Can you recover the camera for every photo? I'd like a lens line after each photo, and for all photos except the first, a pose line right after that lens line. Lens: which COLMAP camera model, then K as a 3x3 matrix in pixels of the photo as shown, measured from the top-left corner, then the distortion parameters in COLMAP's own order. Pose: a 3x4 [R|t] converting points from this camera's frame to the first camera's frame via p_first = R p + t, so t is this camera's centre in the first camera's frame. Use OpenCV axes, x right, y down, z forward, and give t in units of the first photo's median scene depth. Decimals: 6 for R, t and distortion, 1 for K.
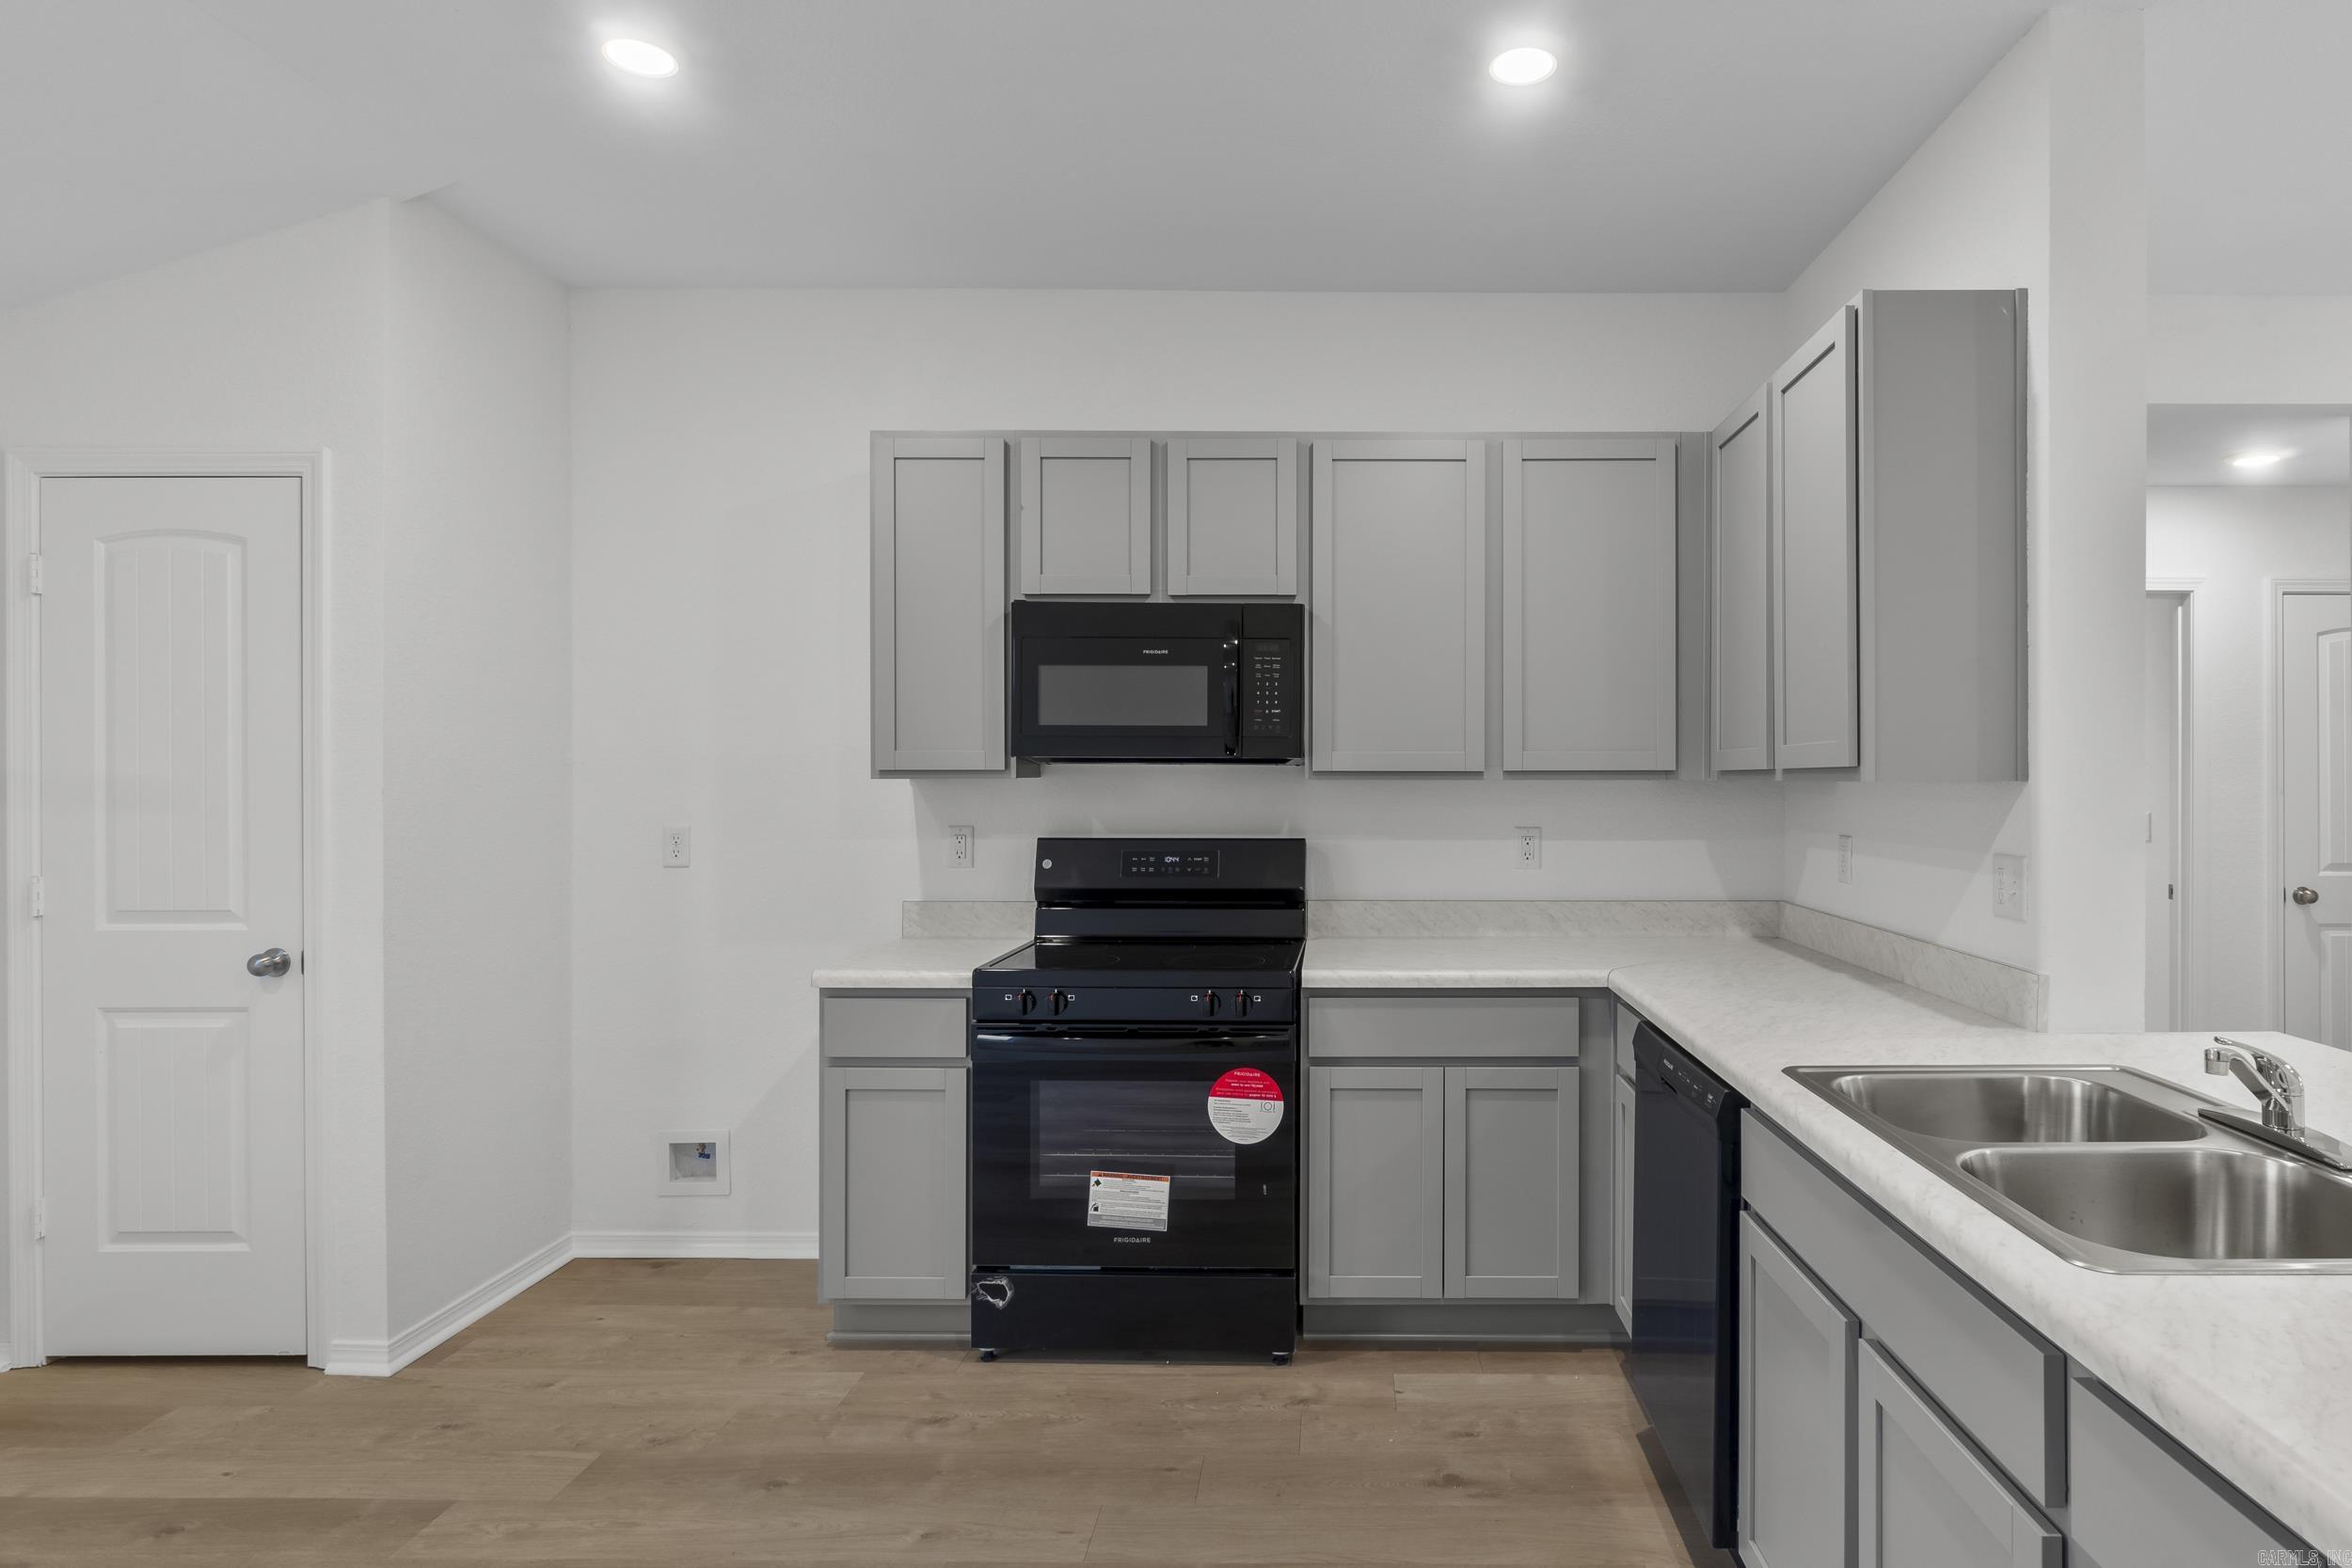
lens RADIAL K [[1283.8, 0, 1343.0], [0, 1283.8, 774.3], [0, 0, 1]] dist [-0.009385, 0.002905]
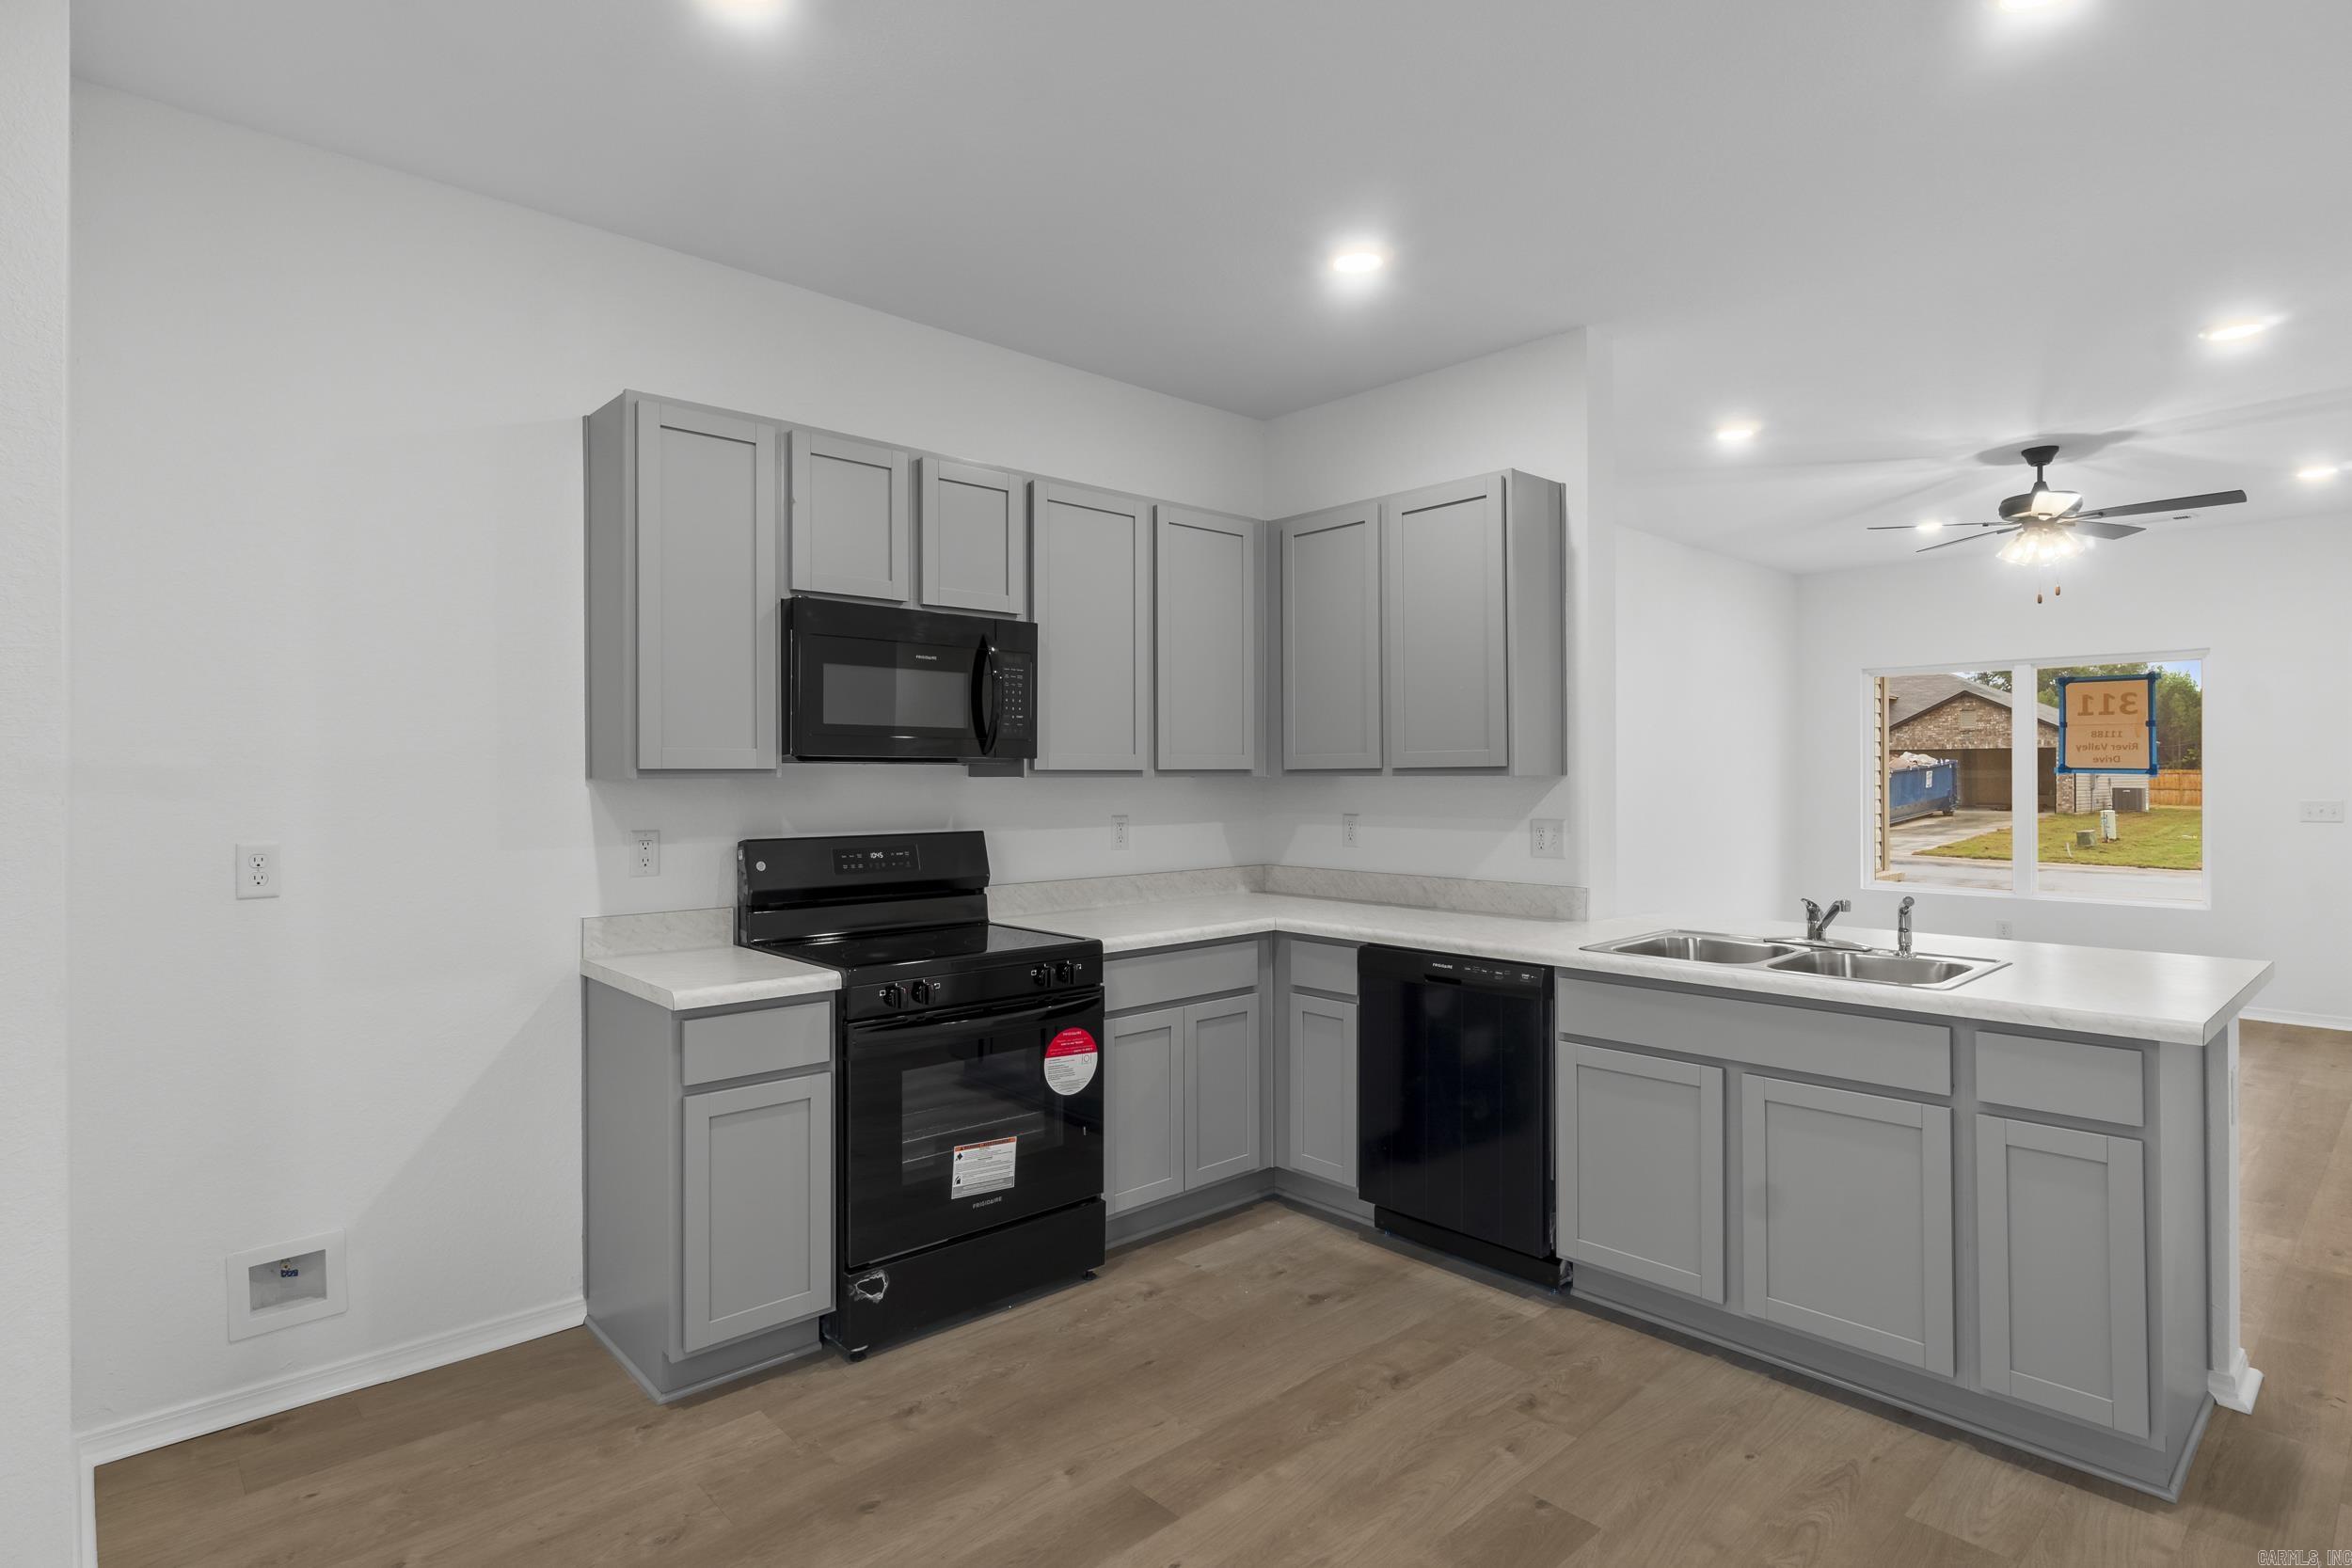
lens RADIAL K [[1201.1, 0, 1166.1], [0, 1201.1, 772.5], [0, 0, 1]] dist [-0.014184, 0.006993]
pose [[0.740294, -0.002224, 0.672280, -0.726280], [0.004302, 0.999990, -0.001429, 0.002054], [-0.672270, 0.003950, 0.740296, 0.146225]]
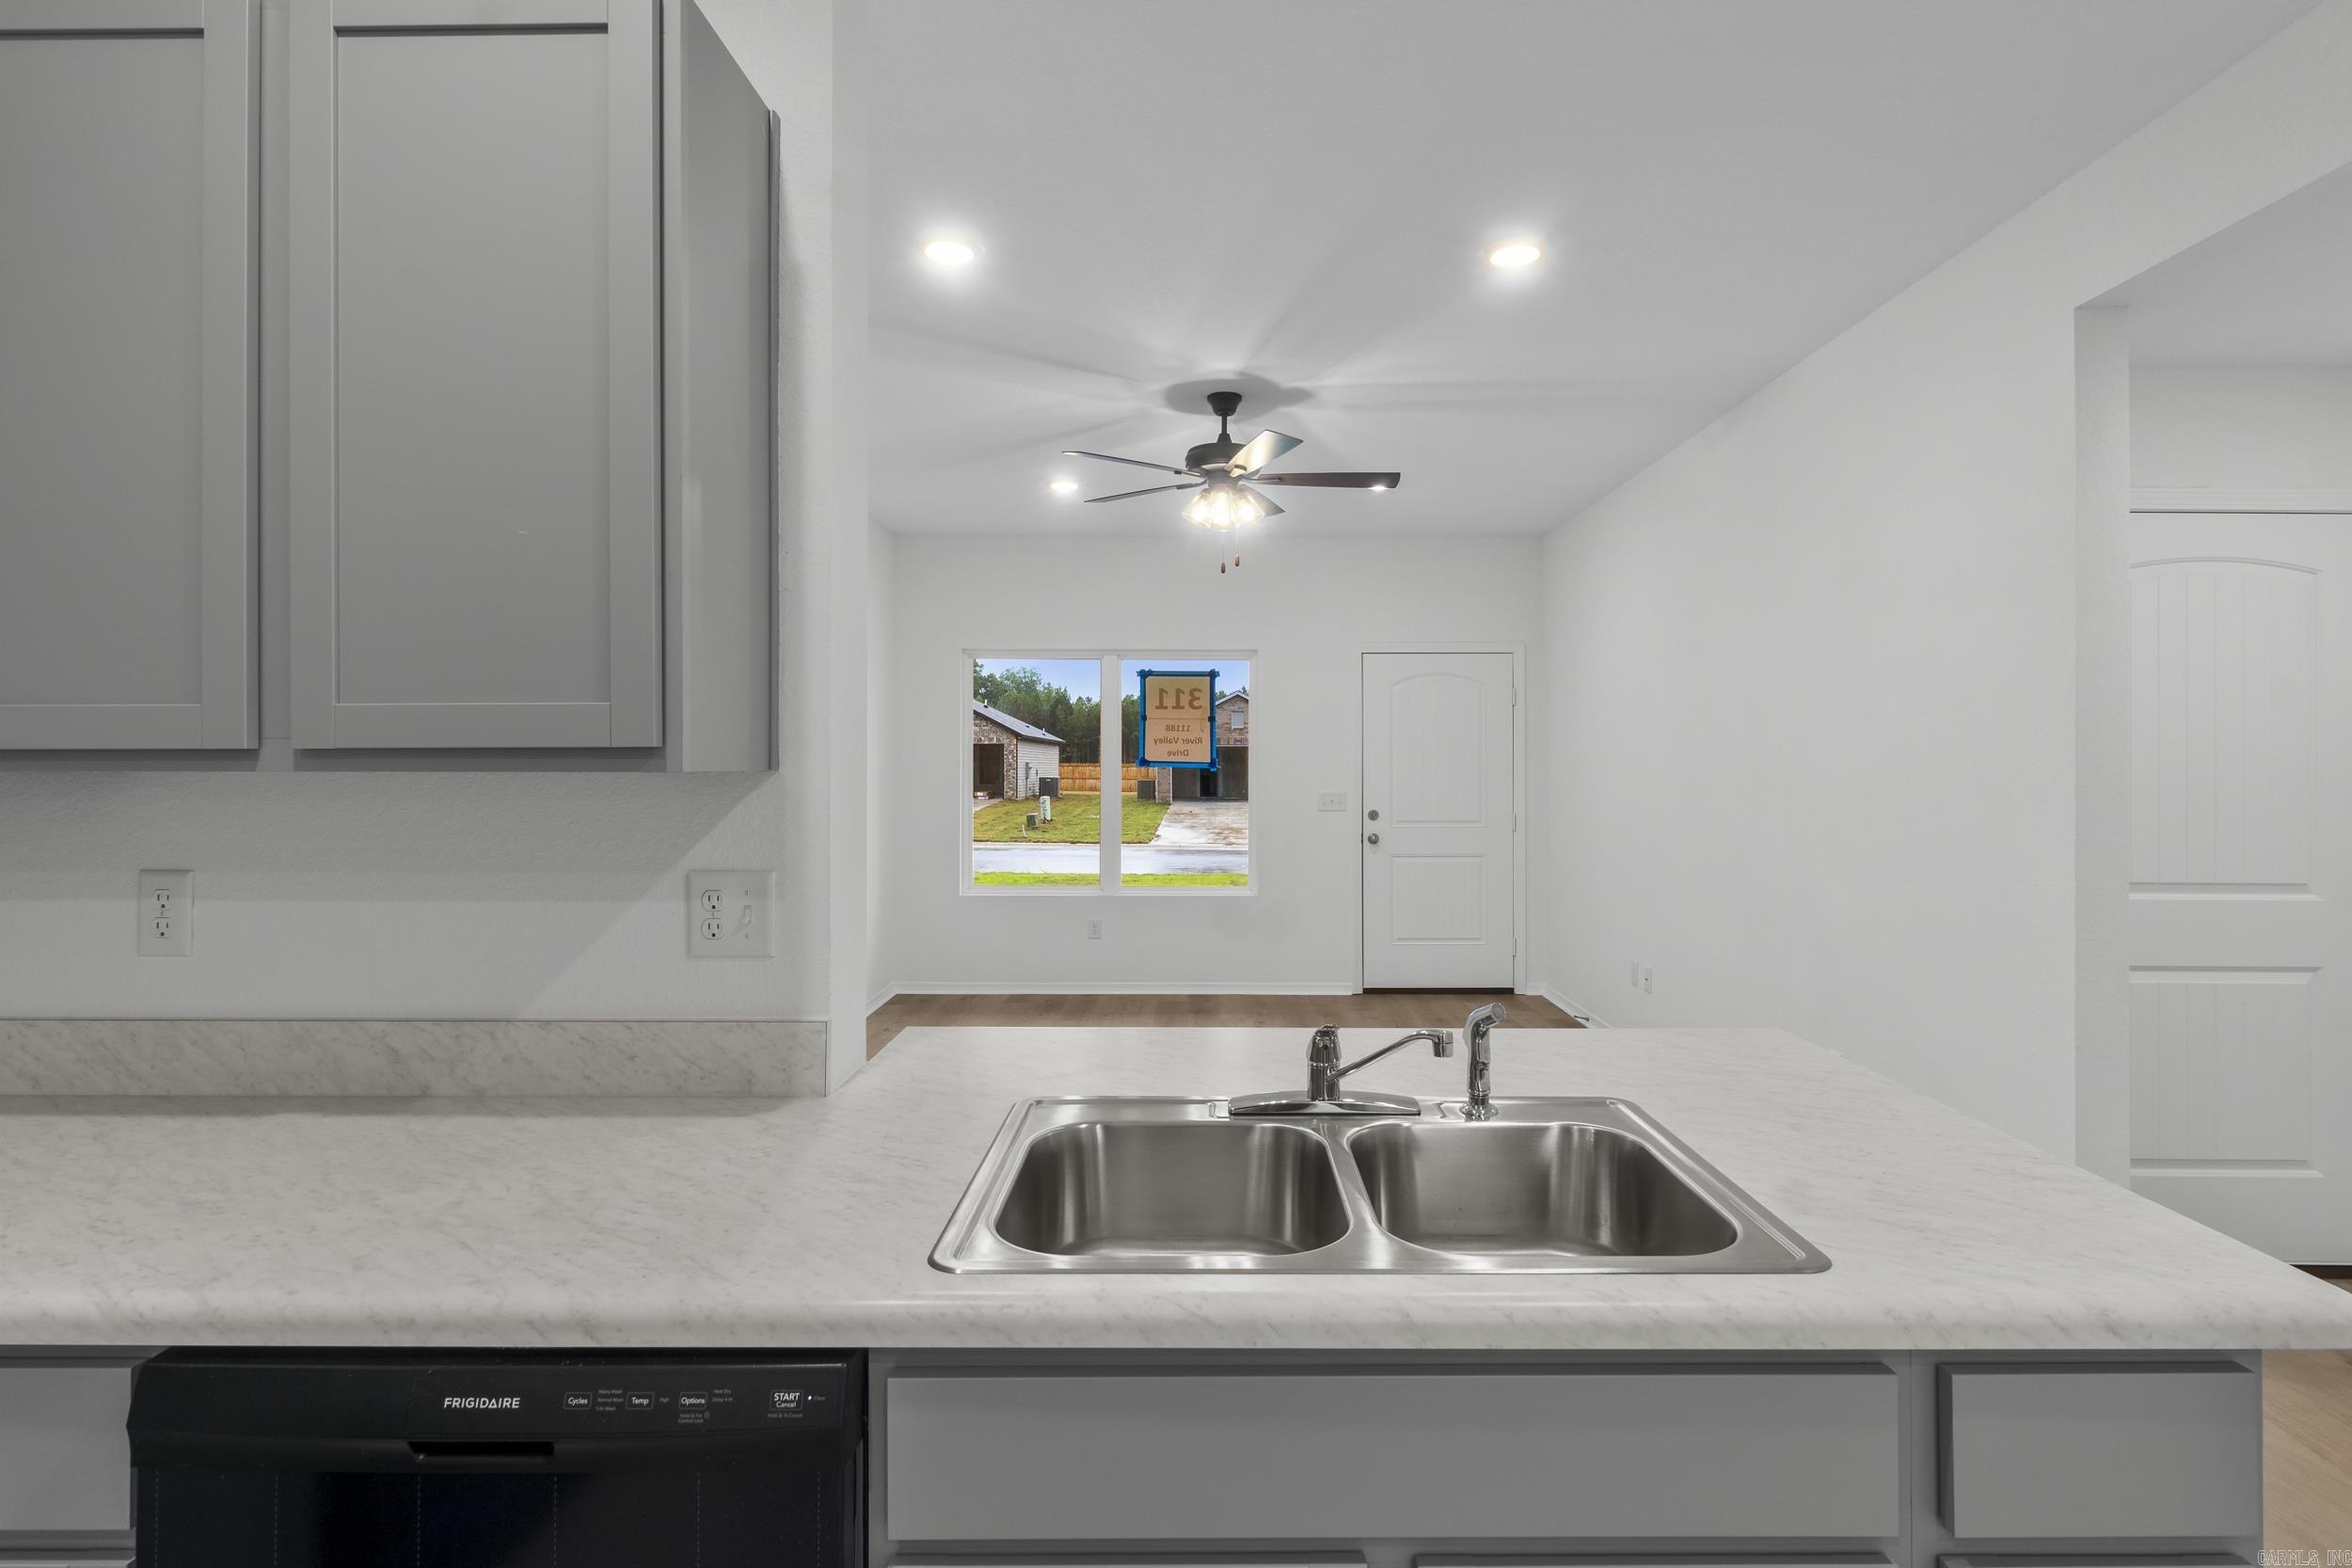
lens RADIAL K [[1184.6, 0, 1210.0], [0, 1184.6, 757.9], [0, 0, 1]] dist [-0.001918, 0.000349]
pose [[0.002495, 0.004292, 0.999988, -0.127808], [-0.000554, 0.999991, -0.004290, 0.001180], [-0.999997, -0.000544, 0.002497, 0.588097]]
